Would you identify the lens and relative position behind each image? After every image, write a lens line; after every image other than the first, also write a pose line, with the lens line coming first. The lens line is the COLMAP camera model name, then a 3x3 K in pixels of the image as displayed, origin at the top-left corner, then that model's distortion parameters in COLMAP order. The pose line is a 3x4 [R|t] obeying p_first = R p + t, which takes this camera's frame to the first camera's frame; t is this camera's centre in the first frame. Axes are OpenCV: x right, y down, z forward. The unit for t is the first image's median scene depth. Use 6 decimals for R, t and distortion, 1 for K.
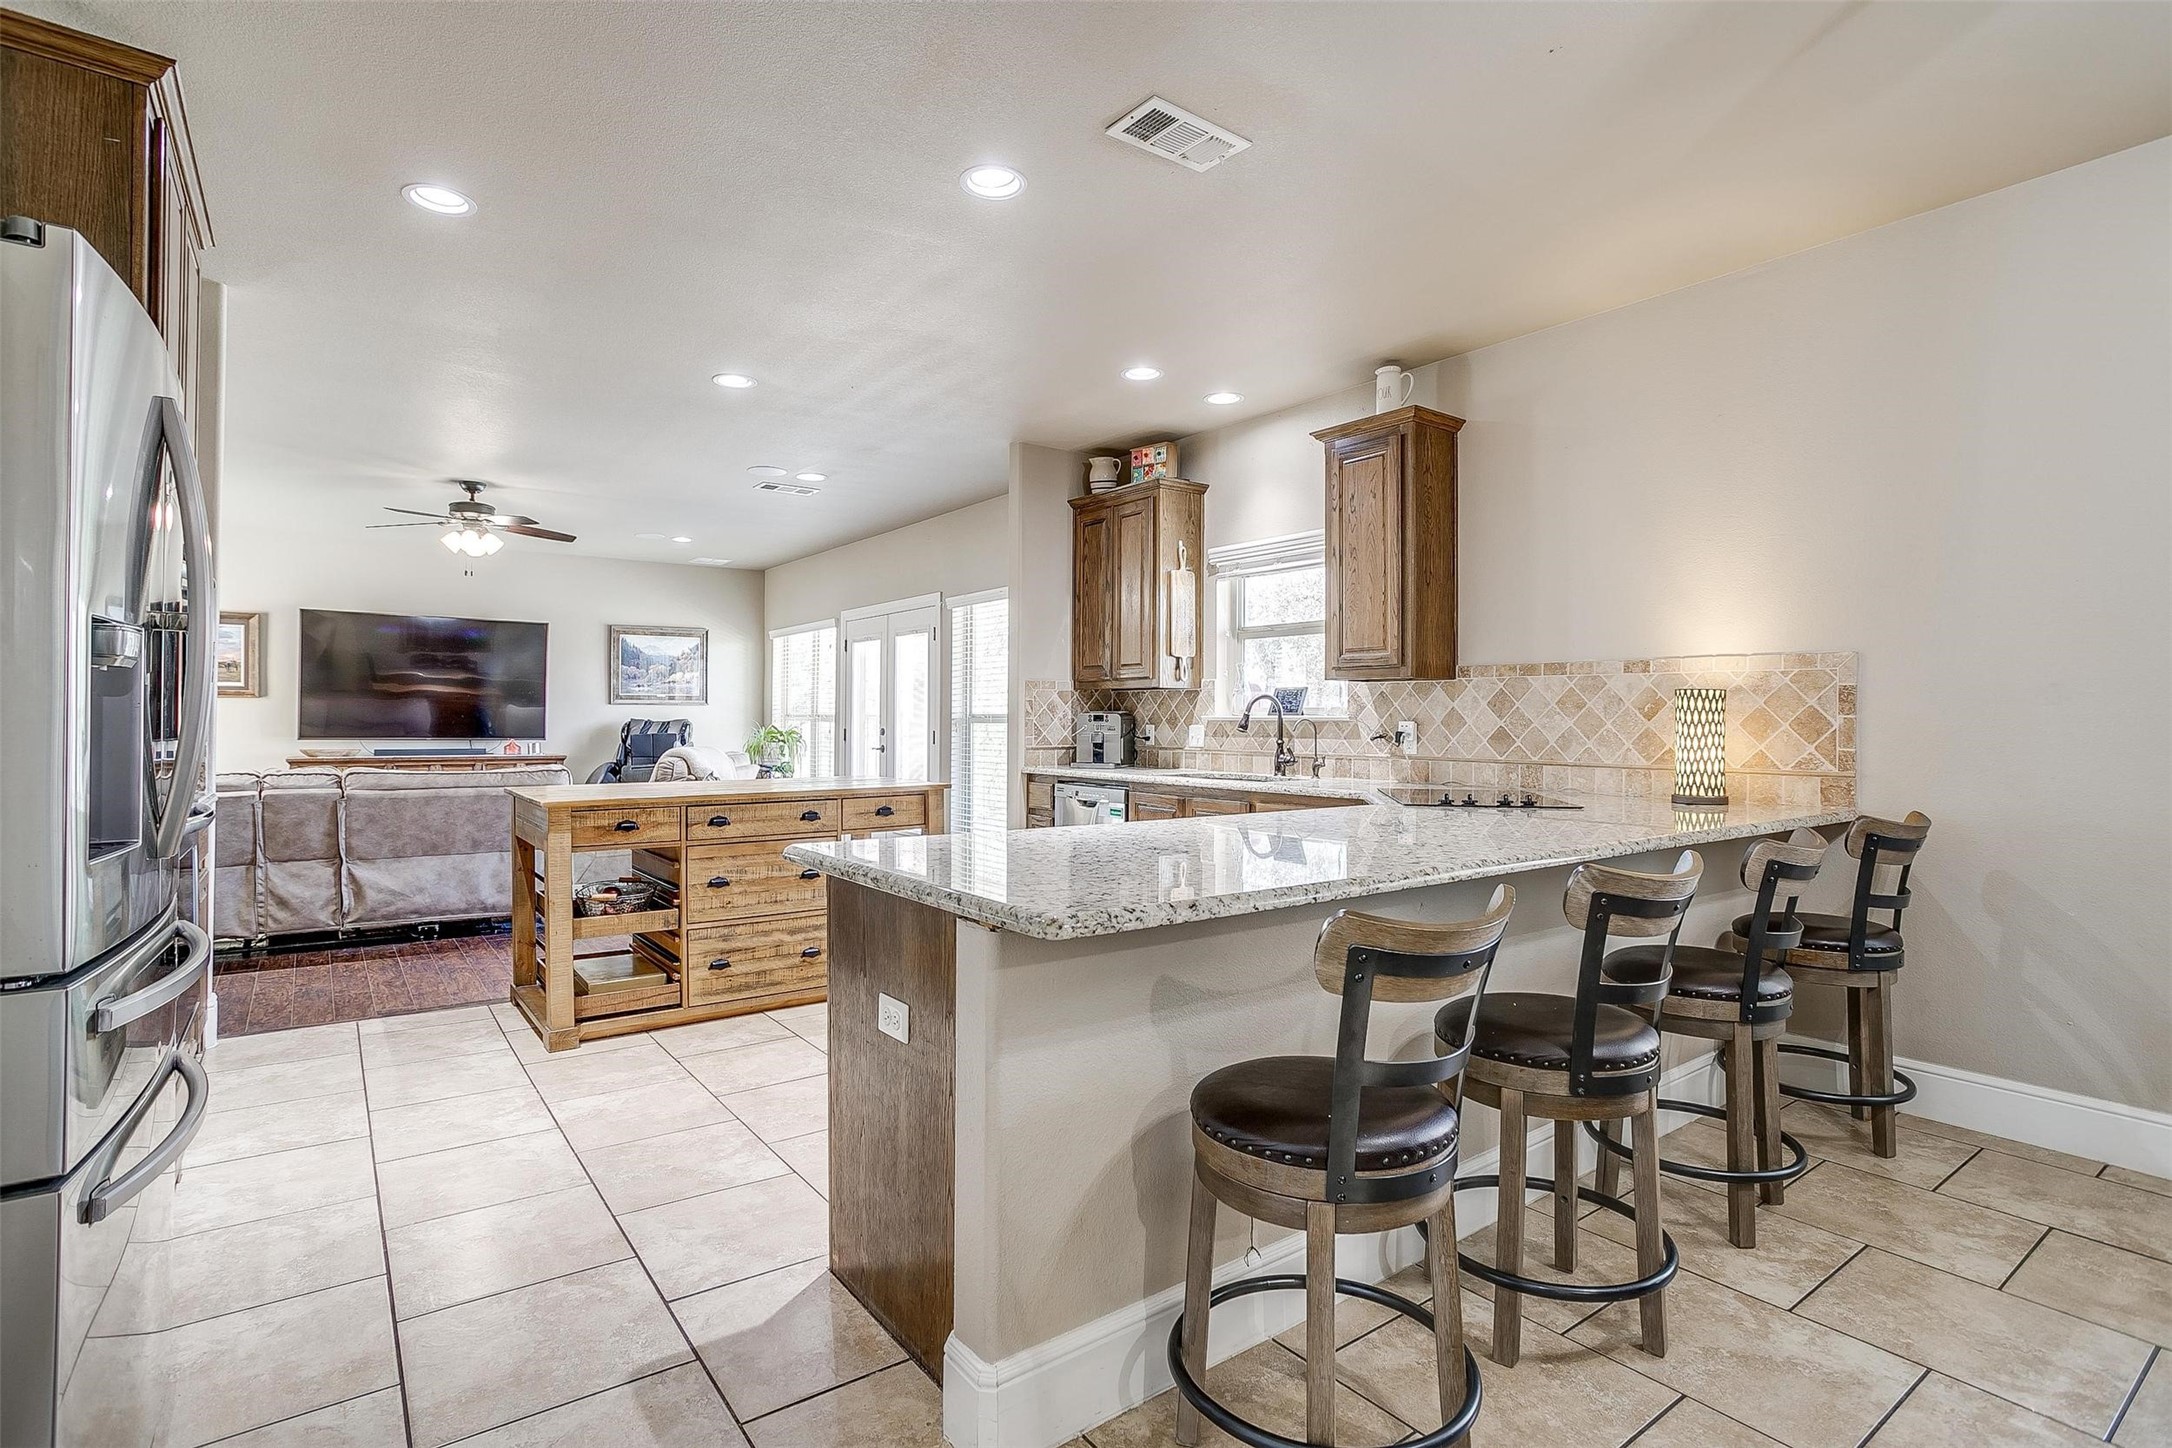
lens RADIAL K [[1059.5, 0, 1069.6], [0, 1059.5, 707.9], [0, 0, 1]] dist [-0.048134, 0.022860]
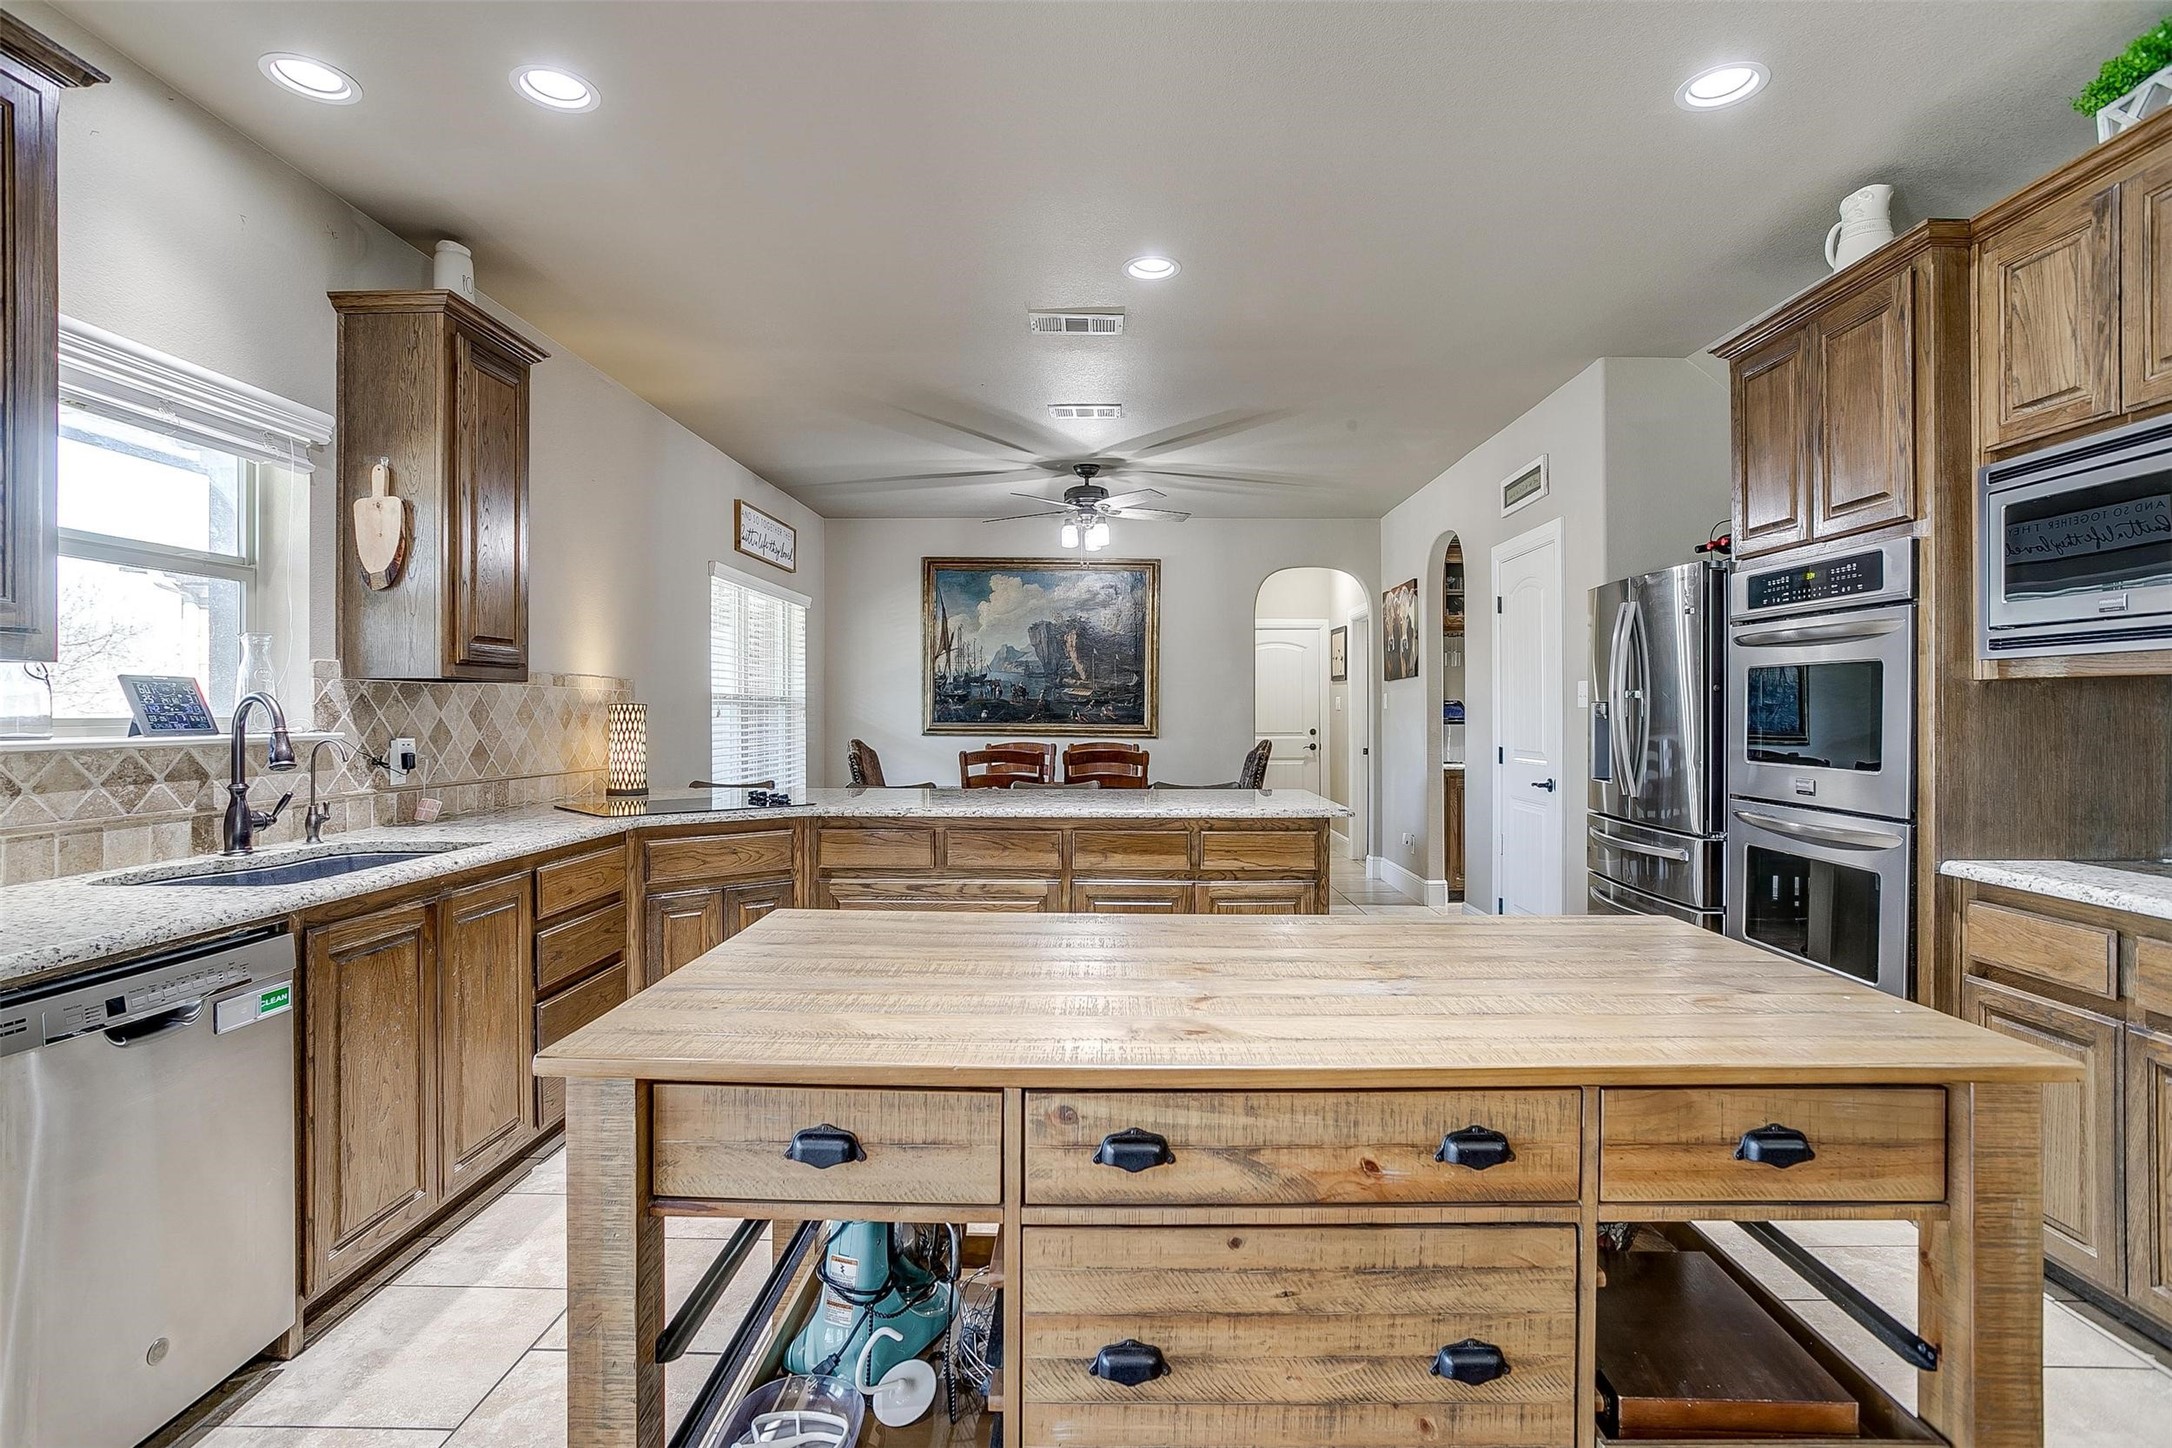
lens RADIAL K [[1059.5, 0, 1096.7], [0, 1059.5, 716.1], [0, 0, 1]] dist [-0.048134, 0.022860]
pose [[-0.801022, -0.004196, 0.598620, -0.681518], [-0.006655, 0.999976, -0.001896, -0.005176], [-0.598598, -0.005503, -0.801031, 1.881448]]
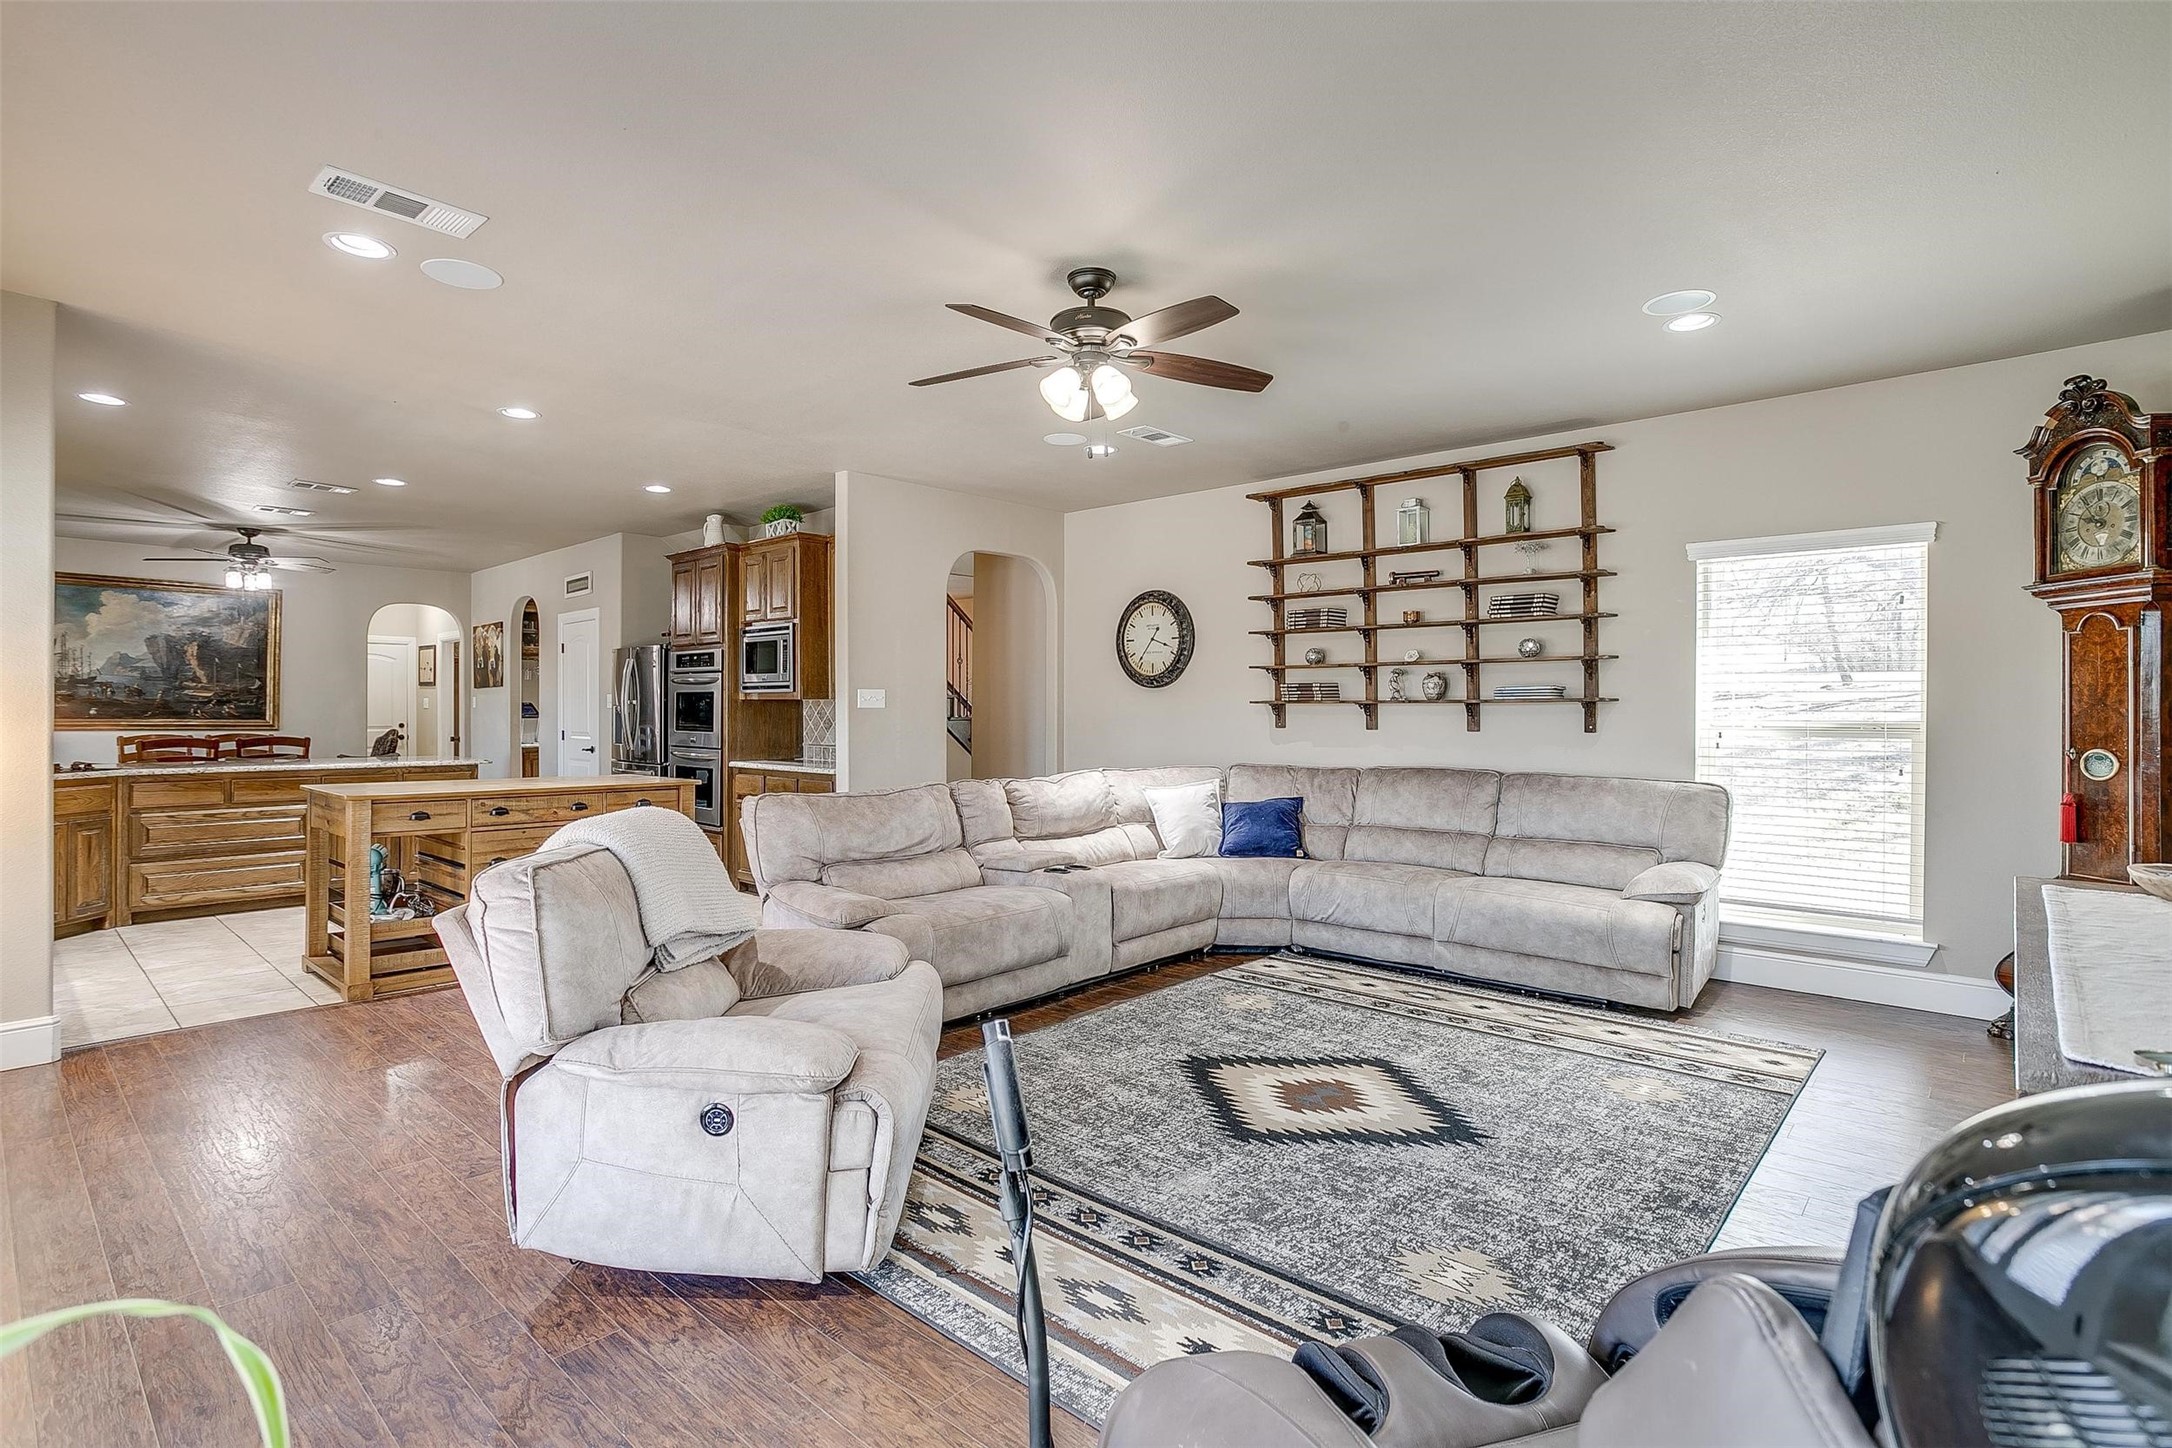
lens RADIAL K [[1059.5, 0, 1081.4], [0, 1059.5, 711.5], [0, 0, 1]] dist [-0.048134, 0.022860]
pose [[-0.978988, -0.002631, -0.203900, -1.015472], [-0.001097, 0.999970, -0.007635, 0.005467], [0.203914, -0.007251, -0.978962, 3.326966]]
